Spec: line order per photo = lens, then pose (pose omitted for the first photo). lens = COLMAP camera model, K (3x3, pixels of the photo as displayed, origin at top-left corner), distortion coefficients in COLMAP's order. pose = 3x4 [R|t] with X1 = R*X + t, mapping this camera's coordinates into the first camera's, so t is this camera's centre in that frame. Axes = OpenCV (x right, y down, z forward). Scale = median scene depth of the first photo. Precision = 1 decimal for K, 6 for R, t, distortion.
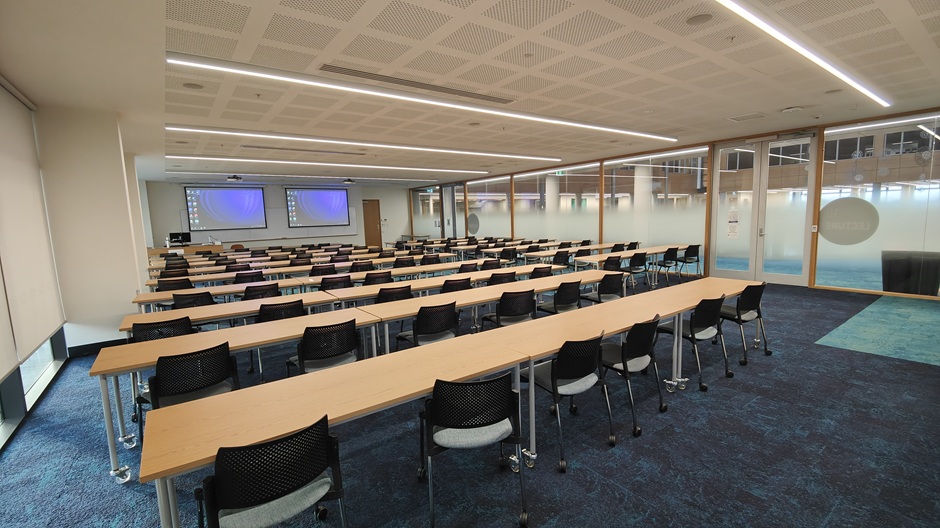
lens RADIAL K [[410.2, 0, 470.6], [0, 410.2, 263.6], [0, 0, 1]] dist [-0.001899, -0.000457]
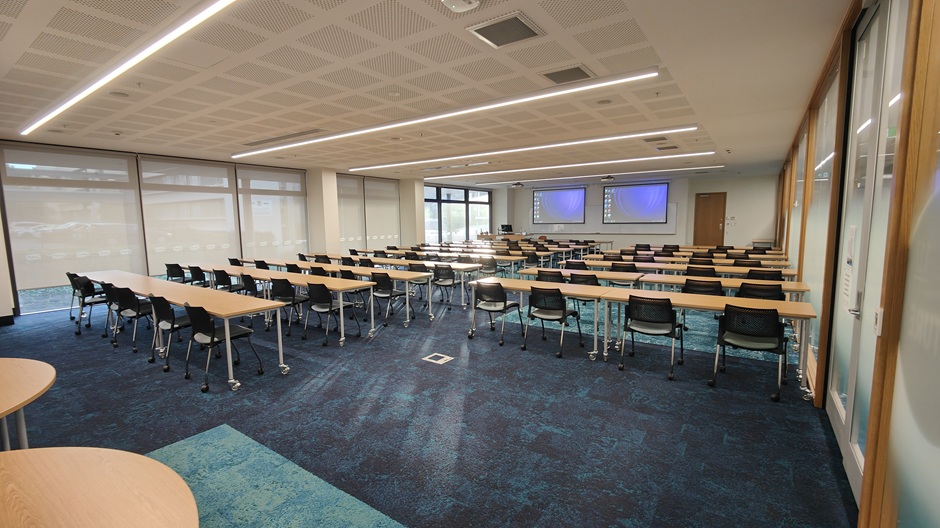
lens RADIAL K [[410.2, 0, 470.6], [0, 410.2, 263.6], [0, 0, 1]] dist [-0.001899, -0.000457]
pose [[0.315017, 0.127086, -0.940539, 0.467096], [-0.106257, 0.989487, 0.098111, -0.053656], [0.943119, 0.069032, 0.325208, 0.339242]]
